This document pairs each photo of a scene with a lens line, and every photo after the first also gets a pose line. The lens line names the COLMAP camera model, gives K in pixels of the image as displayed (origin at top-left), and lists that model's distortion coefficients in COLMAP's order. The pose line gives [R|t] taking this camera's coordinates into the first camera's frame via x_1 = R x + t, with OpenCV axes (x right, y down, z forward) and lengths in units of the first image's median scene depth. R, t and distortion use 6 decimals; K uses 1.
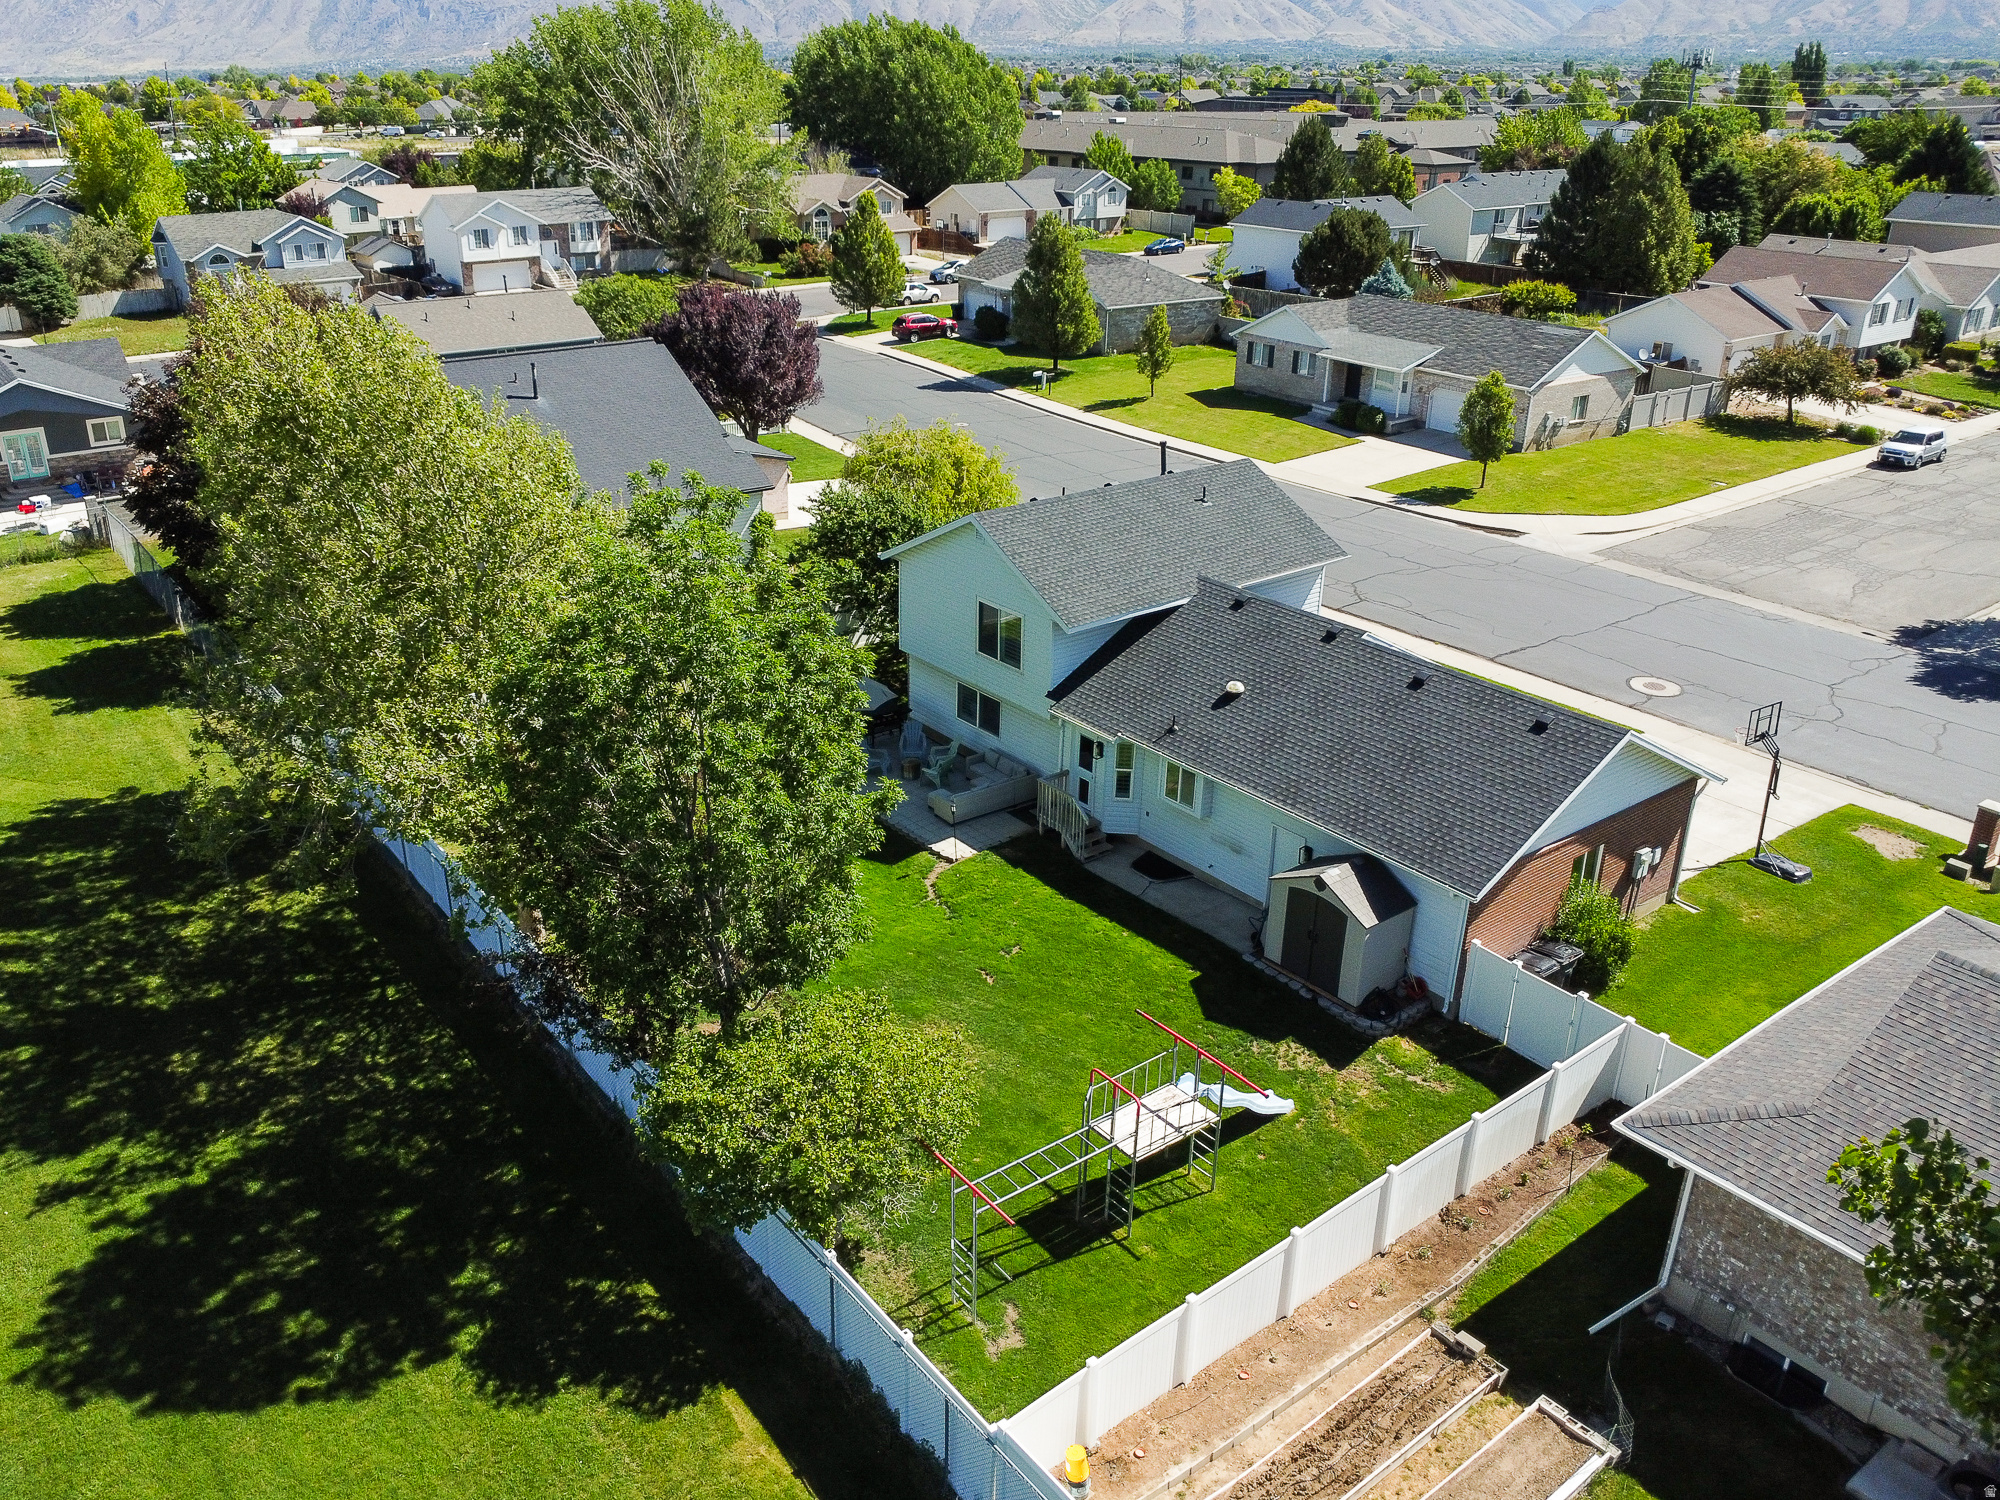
lens RADIAL K [[1520.0, 0, 1000.0], [0, 1520.0, 750.0], [0, 0, 1]] dist [-0.023817, -0.006519]
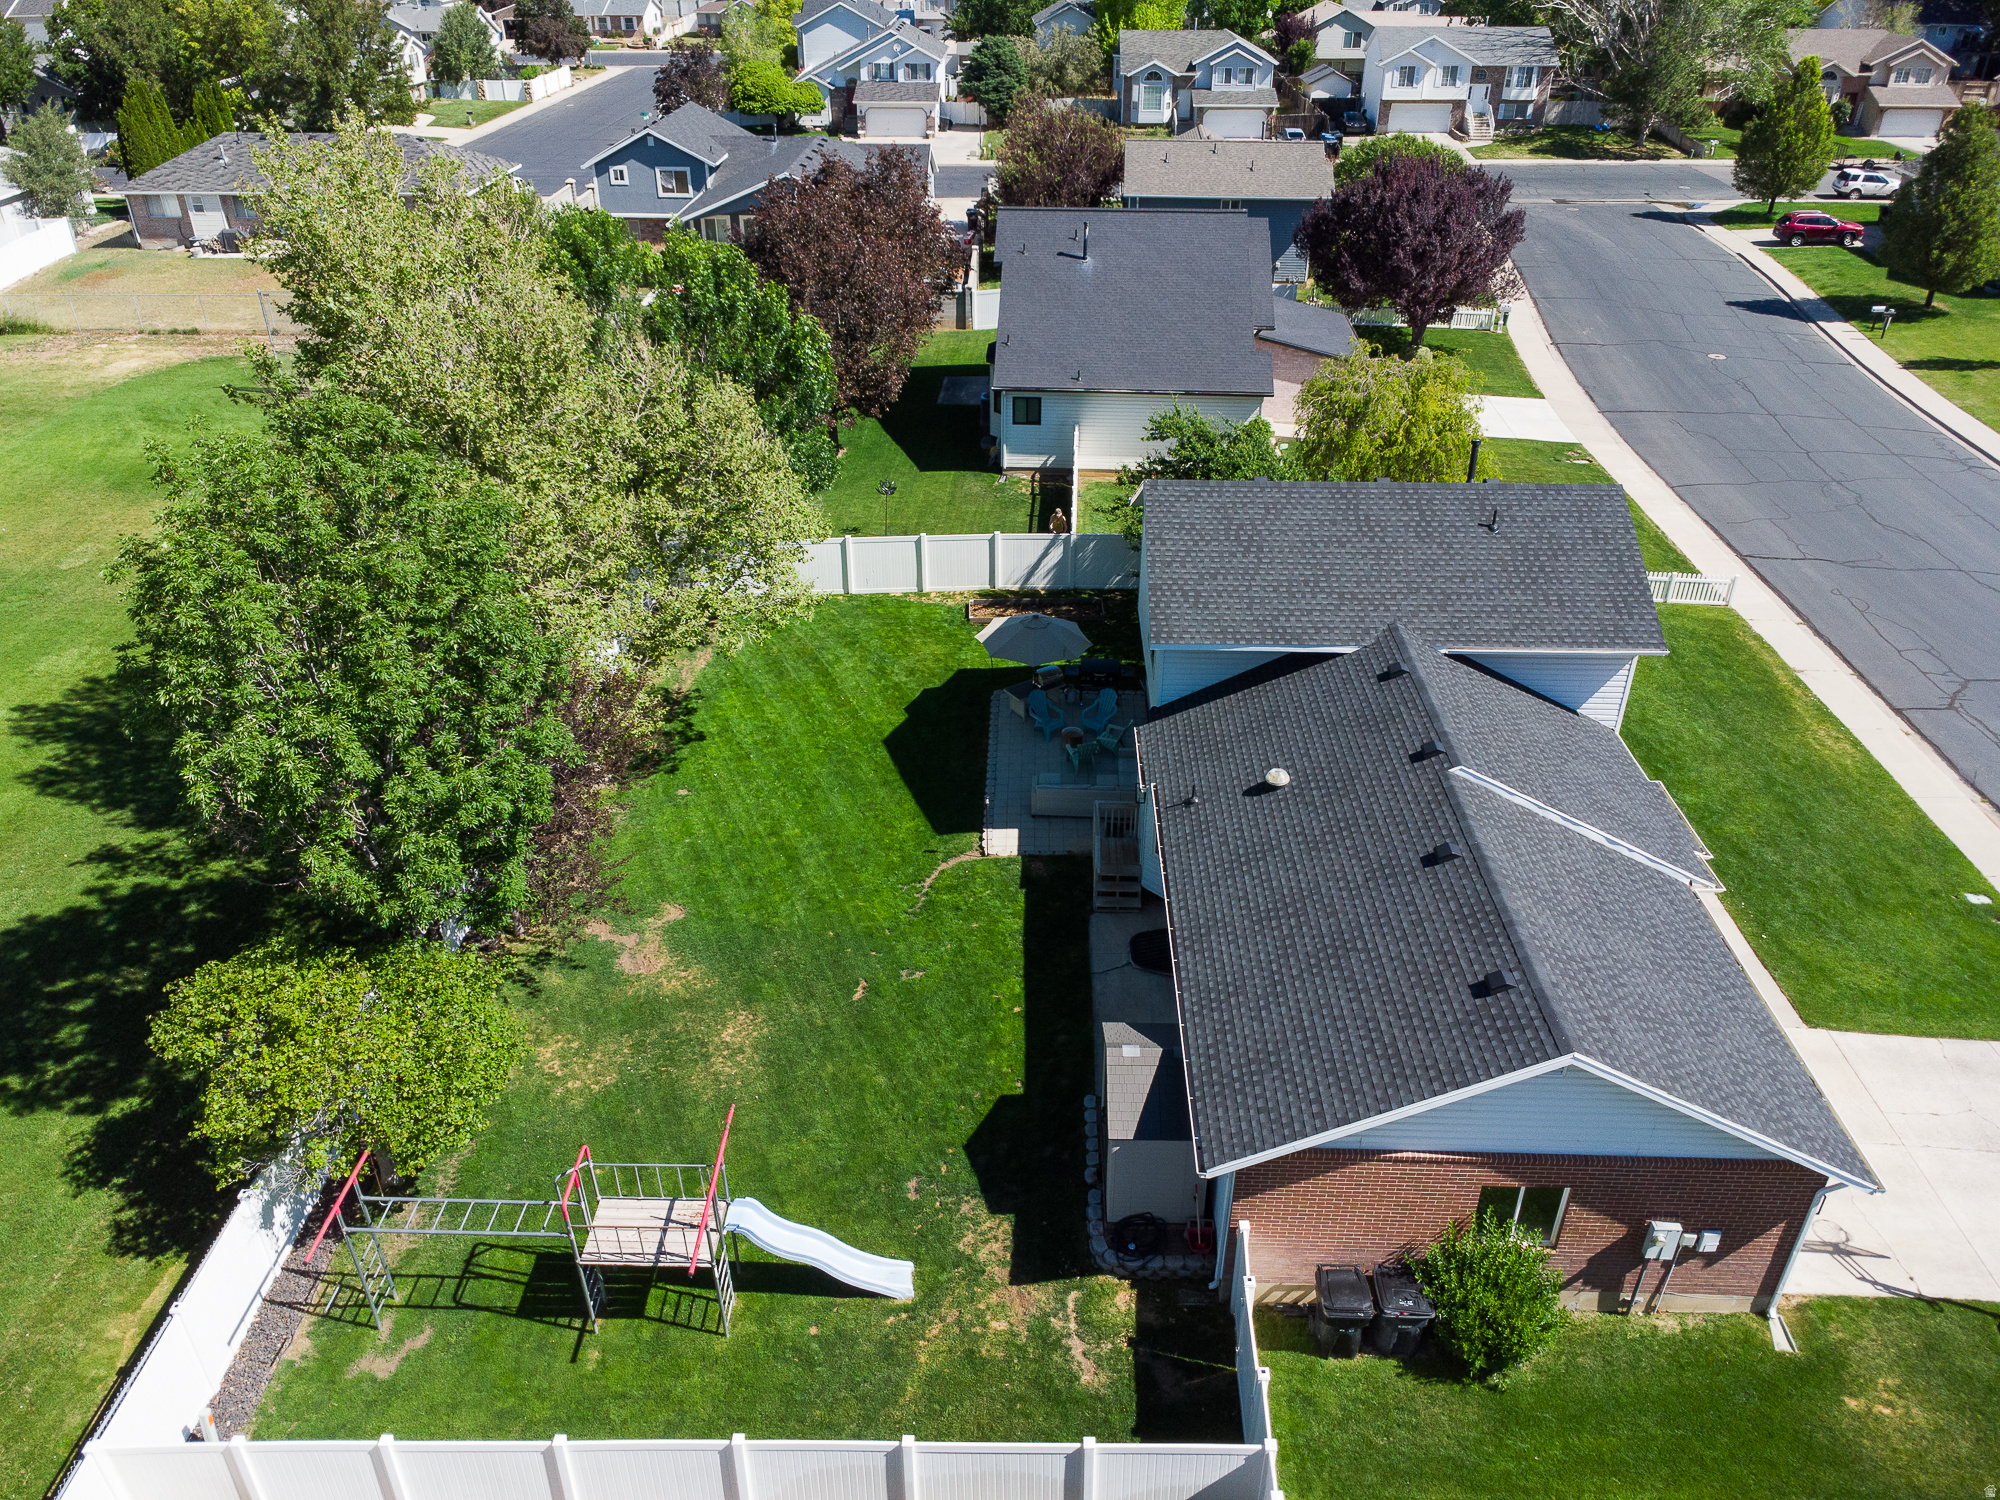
lens RADIAL K [[1450.9, 0, 1000.0], [0, 1450.9, 750.0], [0, 0, 1]] dist [0.001473, 0.001214]
pose [[0.789844, 0.320093, -0.523151, 0.105782], [-0.259460, 0.947301, 0.187885, -0.038982], [0.555723, -0.012663, 0.831271, 0.074448]]
